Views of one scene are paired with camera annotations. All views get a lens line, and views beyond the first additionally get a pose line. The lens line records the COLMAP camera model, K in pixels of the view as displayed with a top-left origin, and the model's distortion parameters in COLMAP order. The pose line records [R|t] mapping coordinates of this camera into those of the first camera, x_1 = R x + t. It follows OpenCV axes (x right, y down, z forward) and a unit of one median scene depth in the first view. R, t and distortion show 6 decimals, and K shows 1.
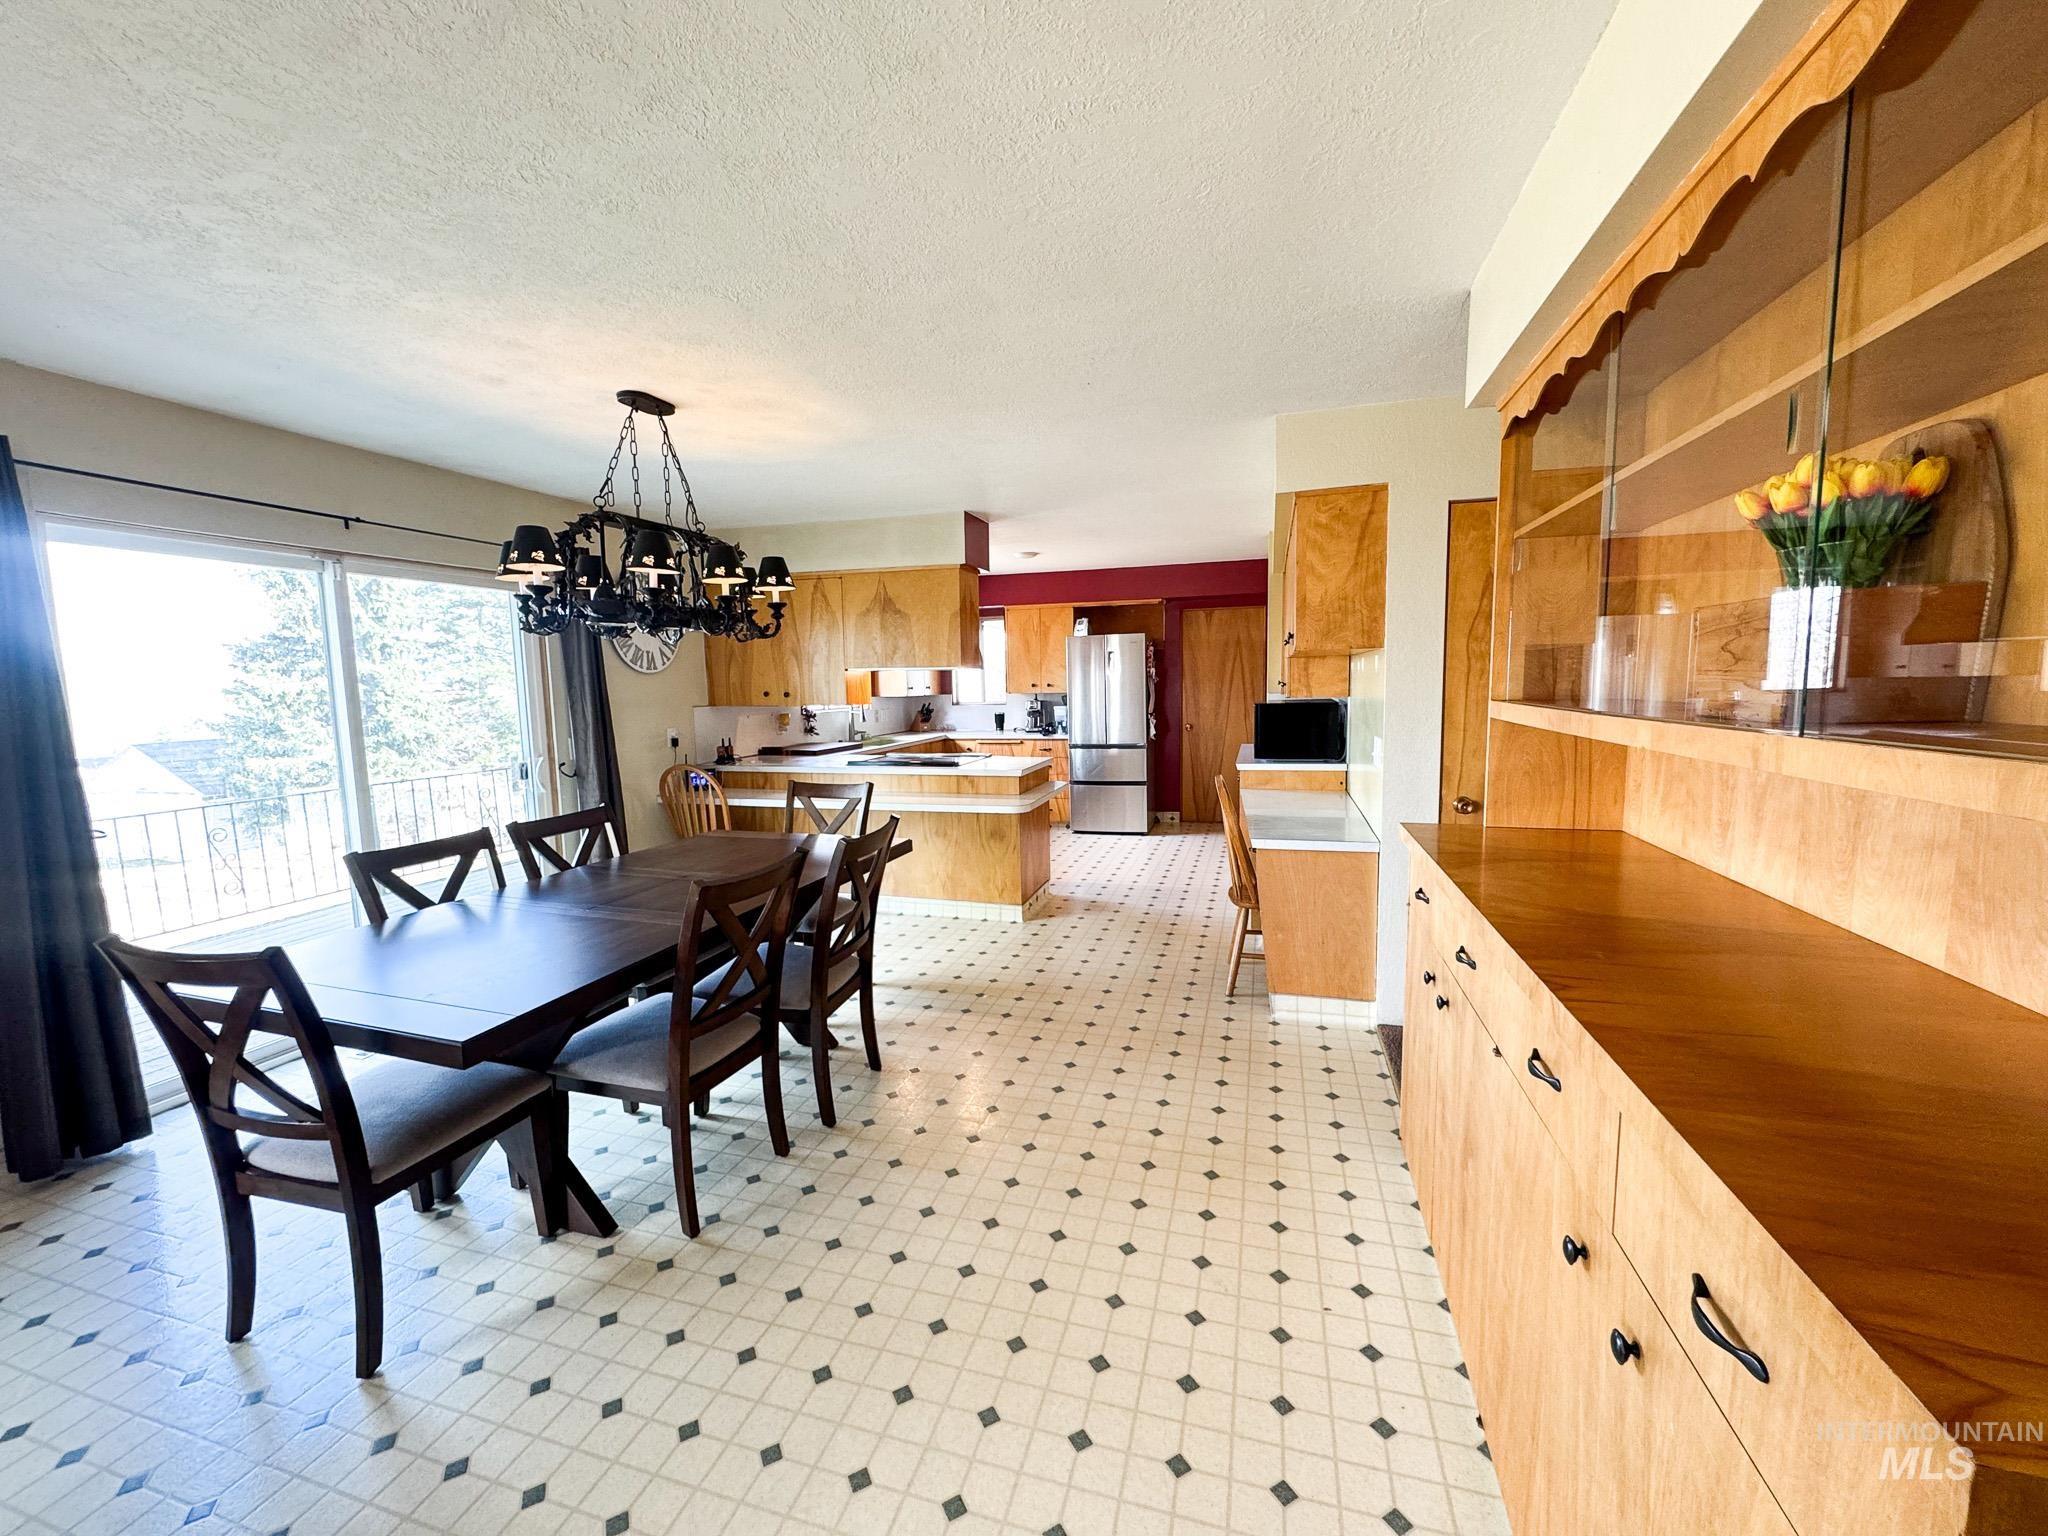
lens RADIAL K [[815.6, 0, 1026.7], [0, 815.6, 770.0], [0, 0, 1]] dist [-0.002928, 0.000429]
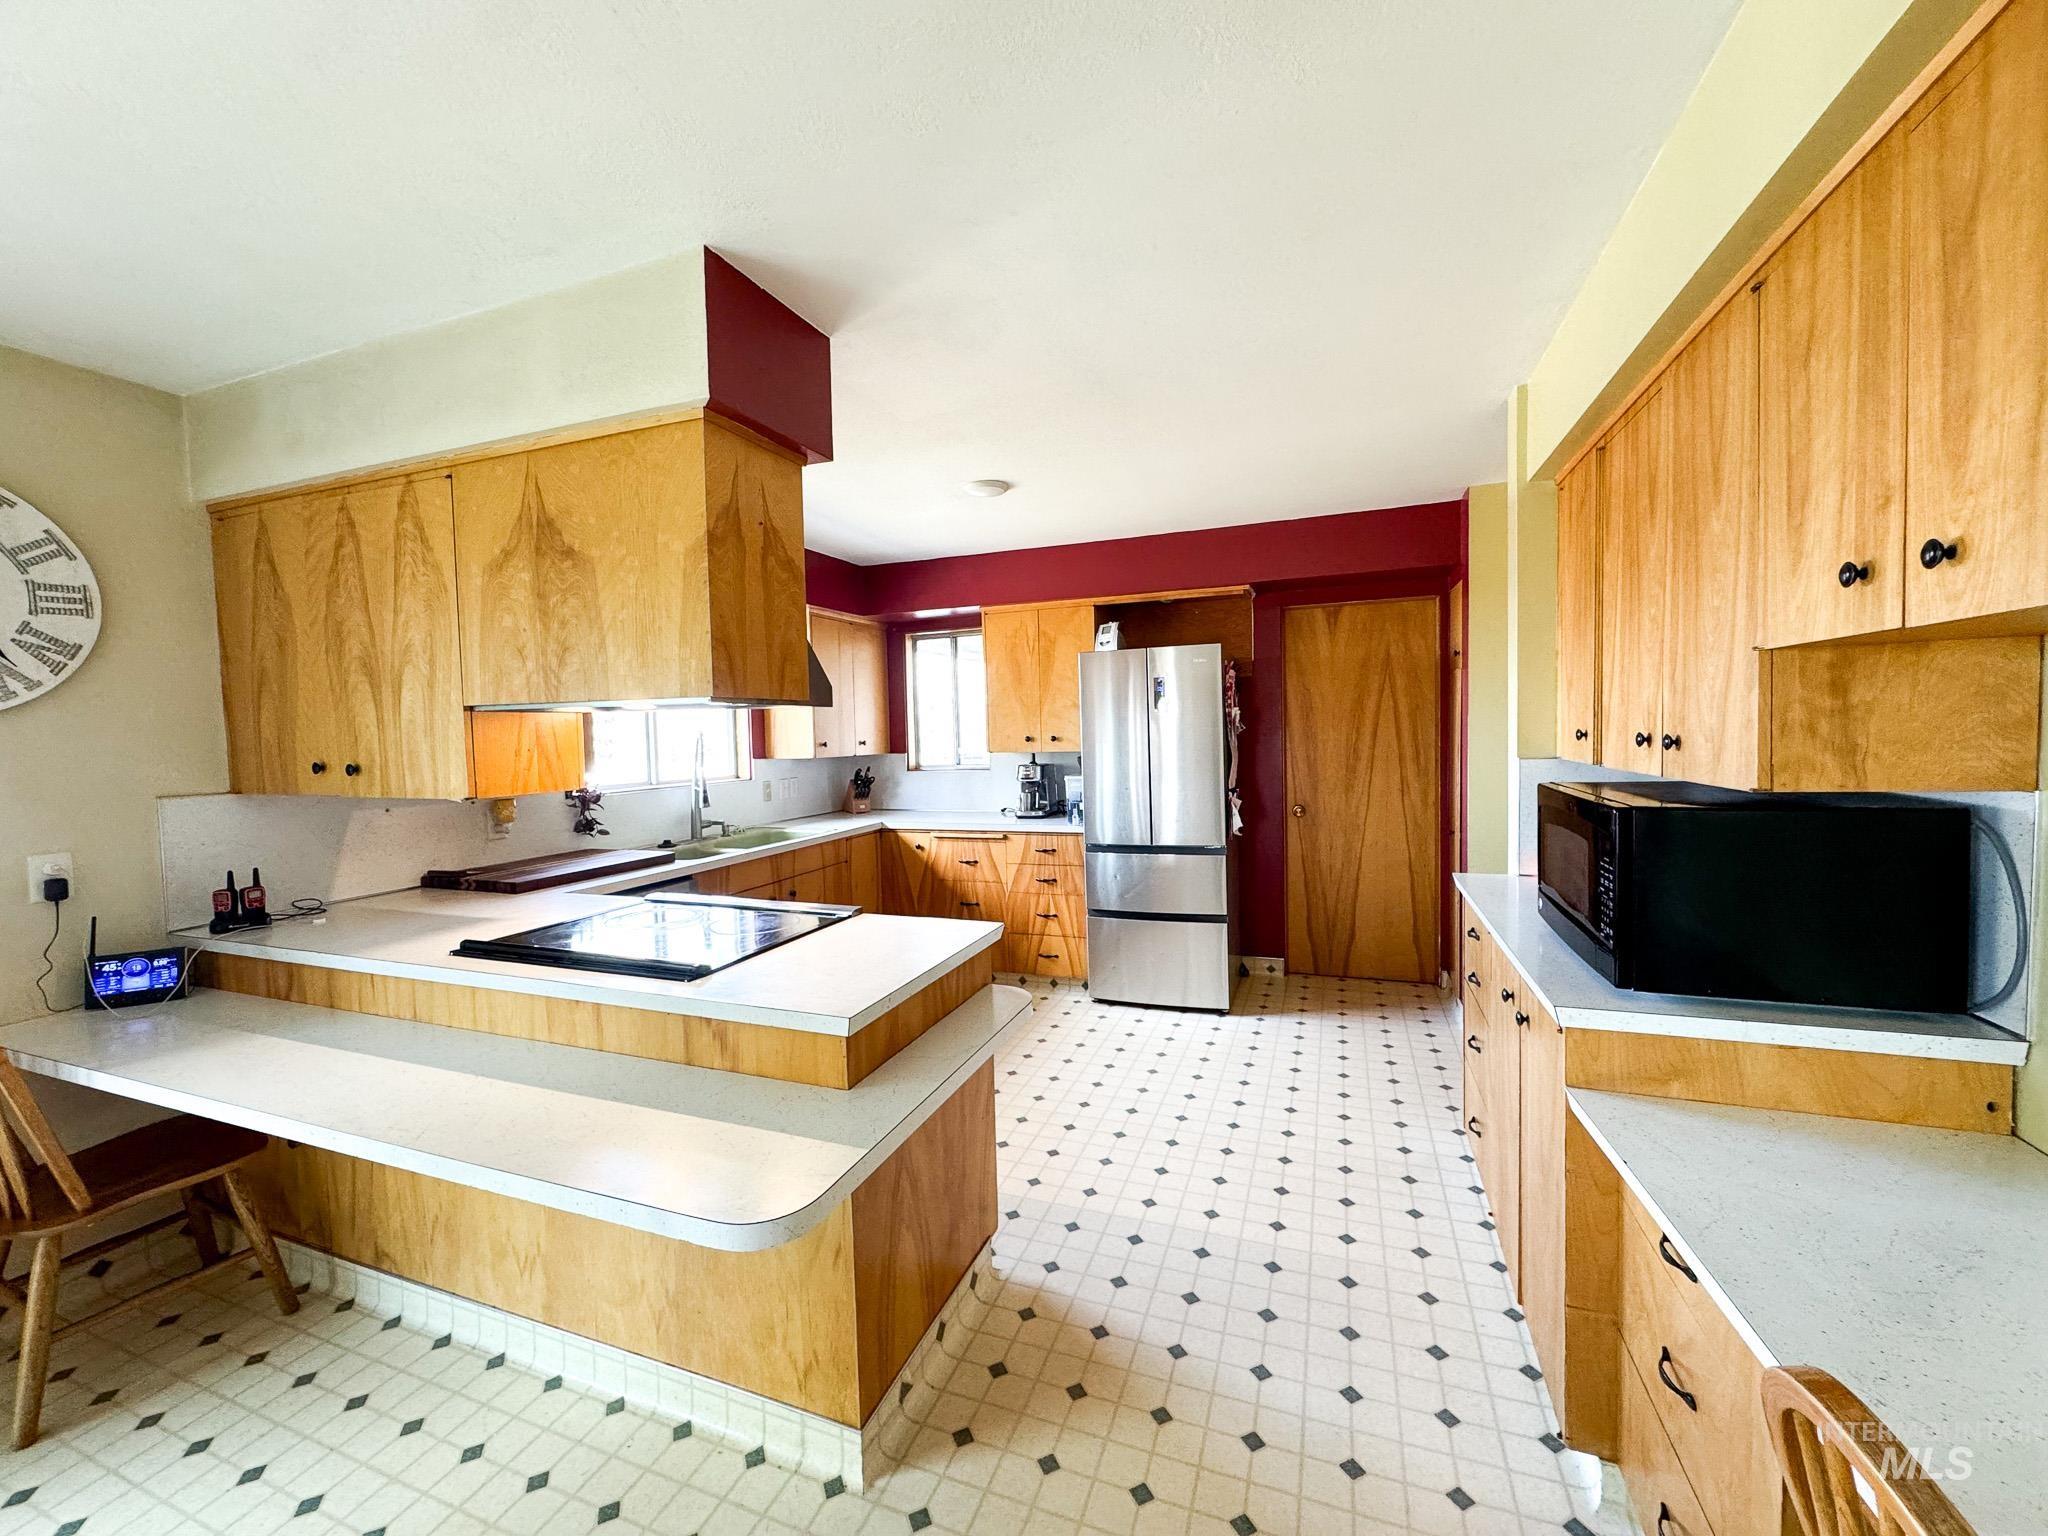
lens RADIAL K [[815.6, 0, 1025.6], [0, 815.6, 772.1], [0, 0, 1]] dist [-0.002928, 0.000429]
pose [[0.996973, -0.001336, -0.077742, 0.054326], [-0.003146, 0.998340, -0.057506, -0.048118], [0.077690, 0.057577, 0.995314, 0.433189]]
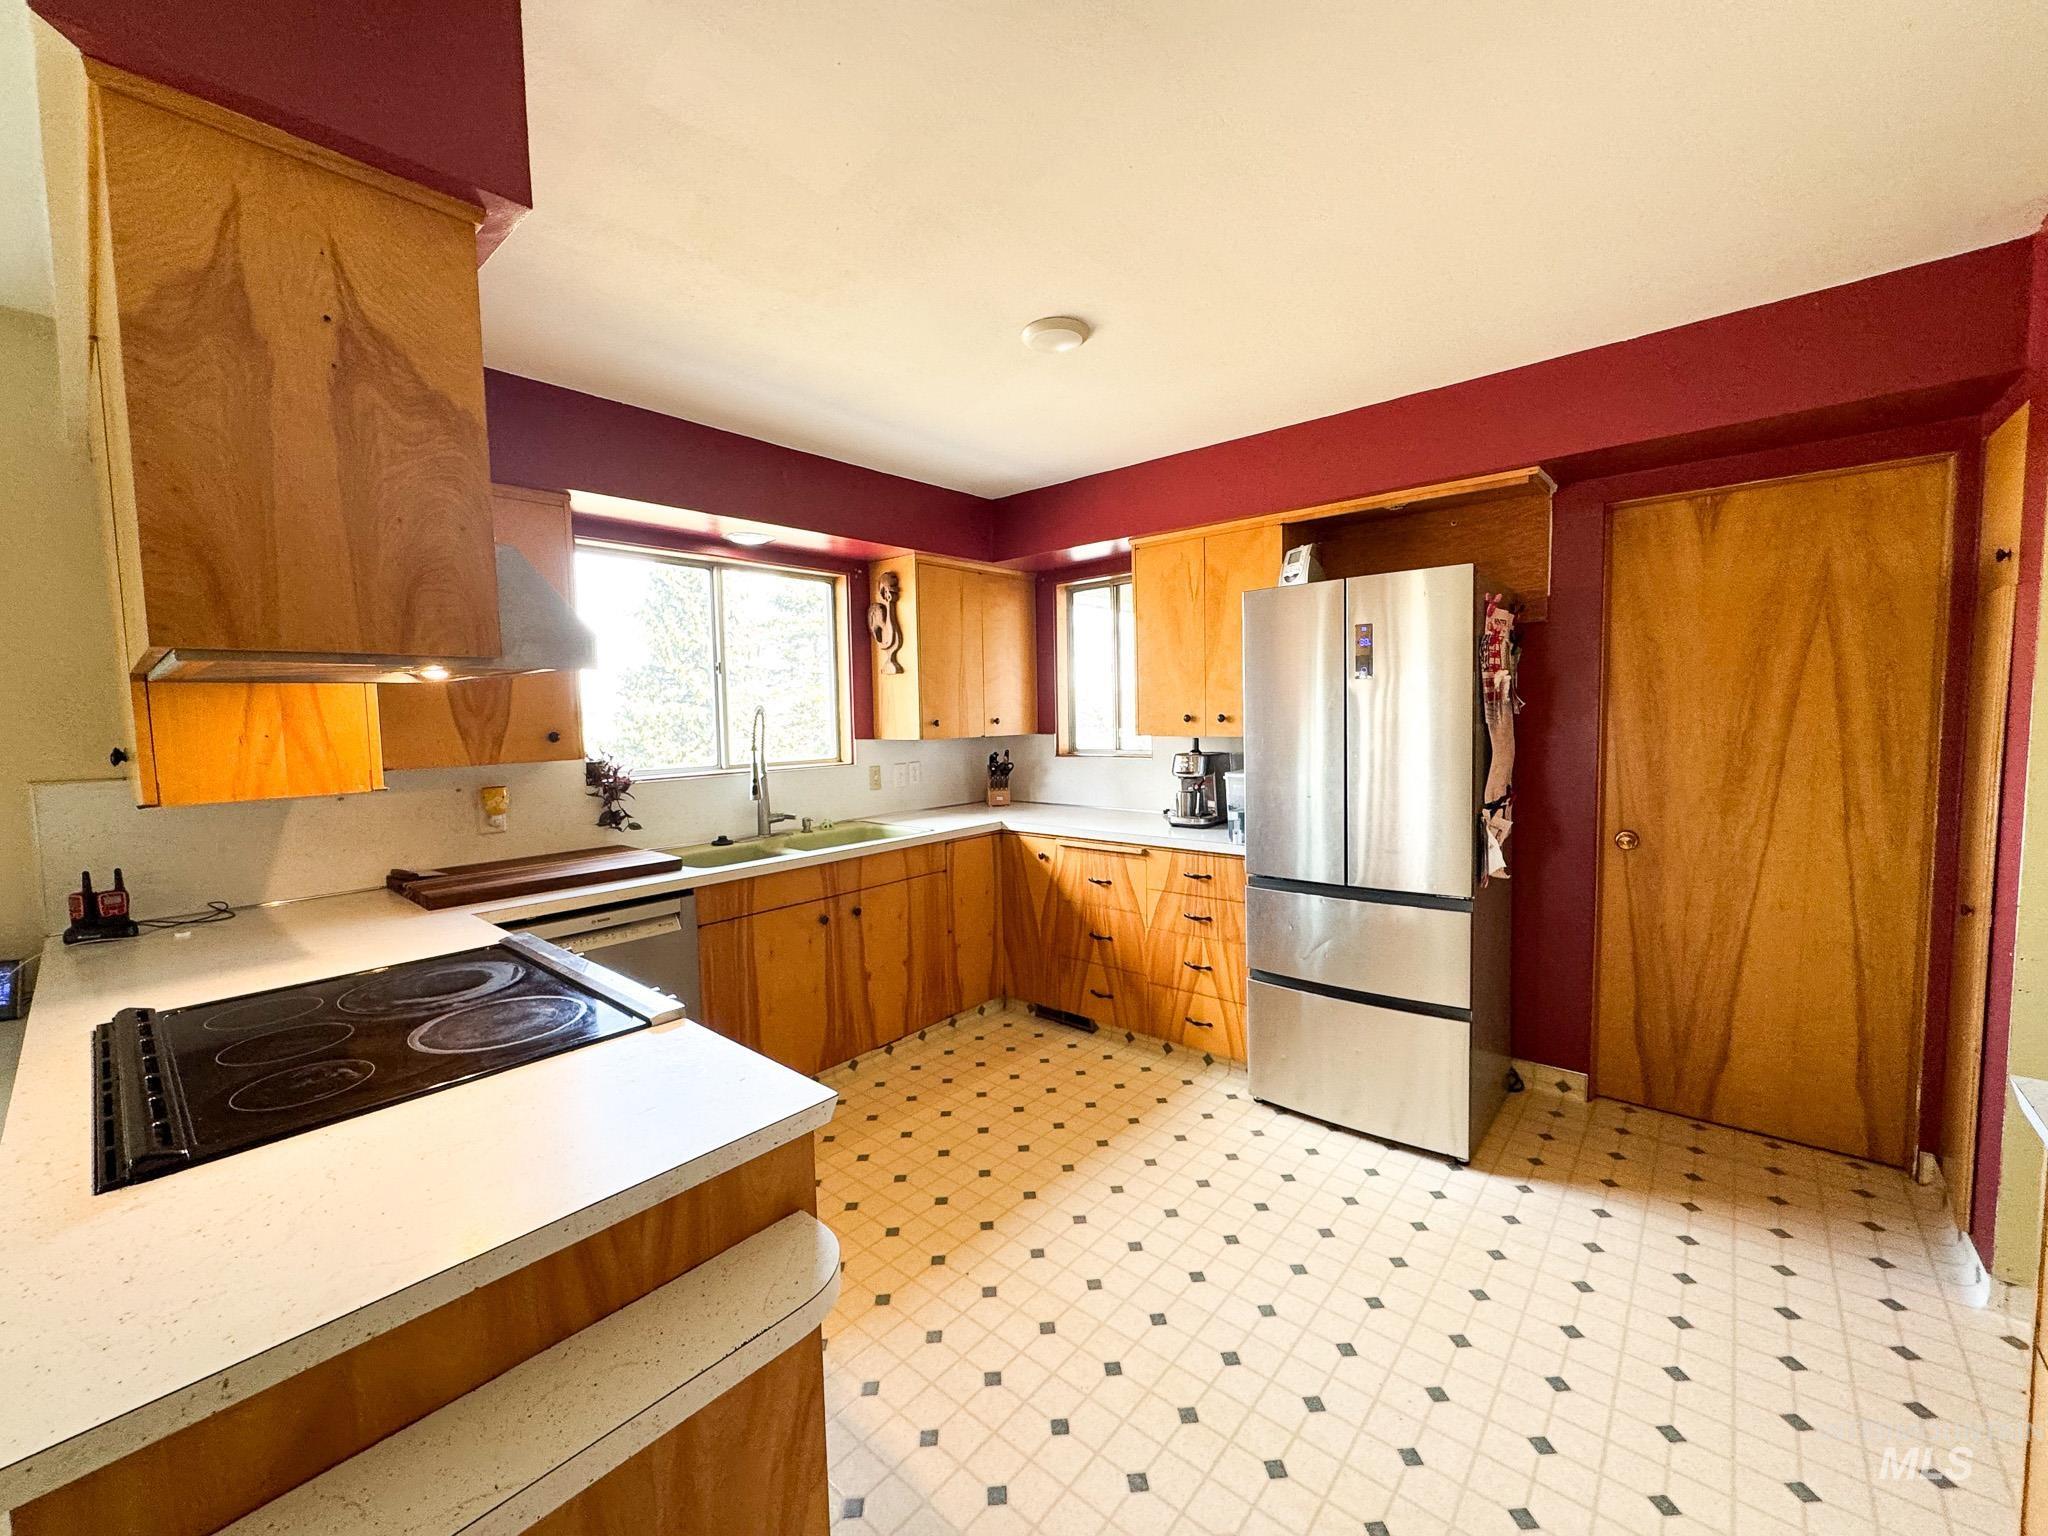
lens RADIAL K [[815.6, 0, 1023.4], [0, 815.6, 771.1], [0, 0, 1]] dist [-0.002928, 0.000429]
pose [[0.909091, 0.031374, -0.415415, 0.113281], [-0.042470, 0.998945, -0.017496, -0.068062], [0.414428, 0.033548, 0.909464, 0.602768]]
